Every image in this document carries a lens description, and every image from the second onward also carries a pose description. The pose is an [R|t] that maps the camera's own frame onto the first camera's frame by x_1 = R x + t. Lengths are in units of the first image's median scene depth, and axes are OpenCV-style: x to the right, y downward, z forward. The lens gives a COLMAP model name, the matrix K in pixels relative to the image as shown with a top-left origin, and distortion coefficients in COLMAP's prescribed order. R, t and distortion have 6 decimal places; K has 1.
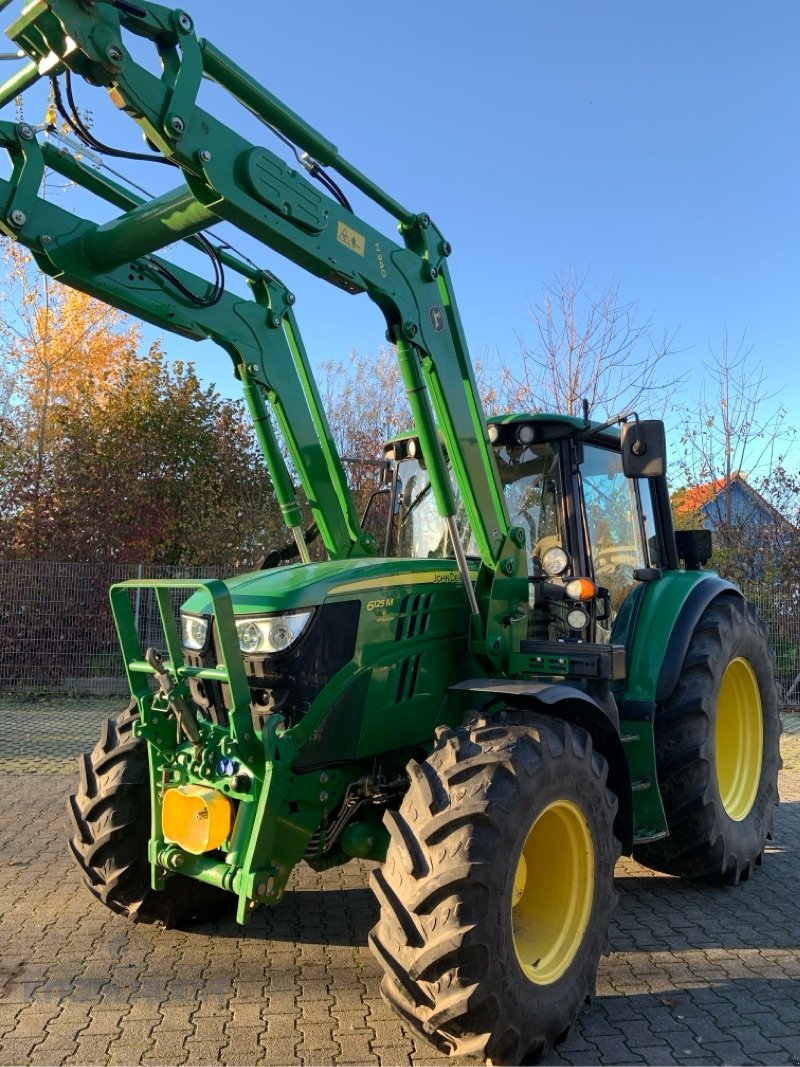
lens RADIAL K [[804.0, 0, 392.6], [0, 804.0, 532.5], [0, 0, 1]] dist [0.013181, -0.004646]
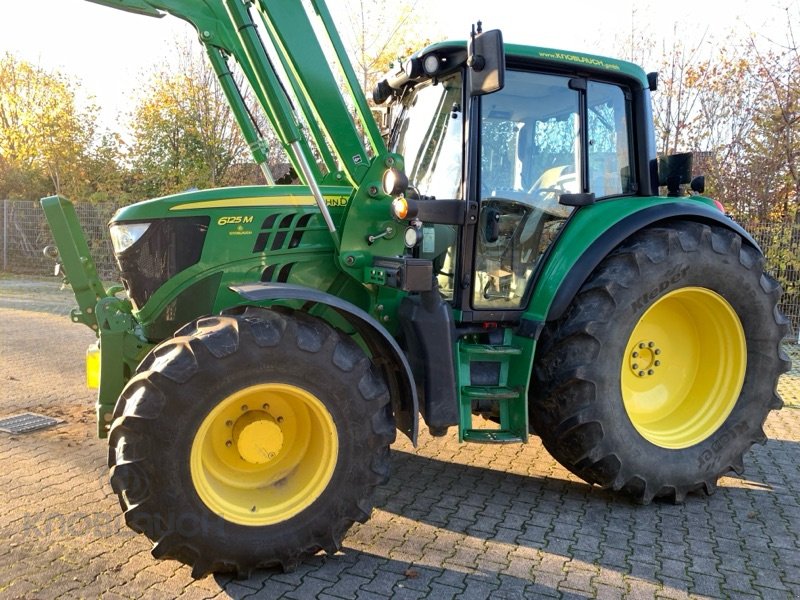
lens RADIAL K [[603.9, 0, 400.0], [0, 603.9, 300.0], [0, 0, 1]] dist [0.015048, -0.008679]
pose [[0.873545, 0.063820, -0.482540, 0.675522], [0.022021, 0.985170, 0.170161, 0.058654], [0.486244, -0.159269, 0.859186, 0.310164]]
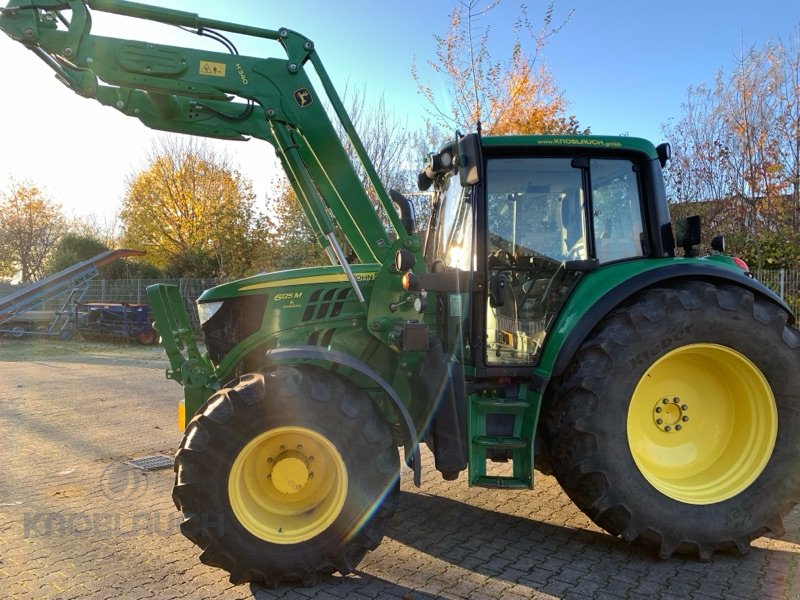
lens RADIAL K [[603.9, 0, 400.0], [0, 603.9, 300.0], [0, 0, 1]] dist [0.015048, -0.008679]
pose [[0.727761, -0.013309, -0.685701, 0.954790], [0.073083, 0.995624, 0.058241, 0.046073], [0.681926, -0.092499, 0.725549, 0.311021]]
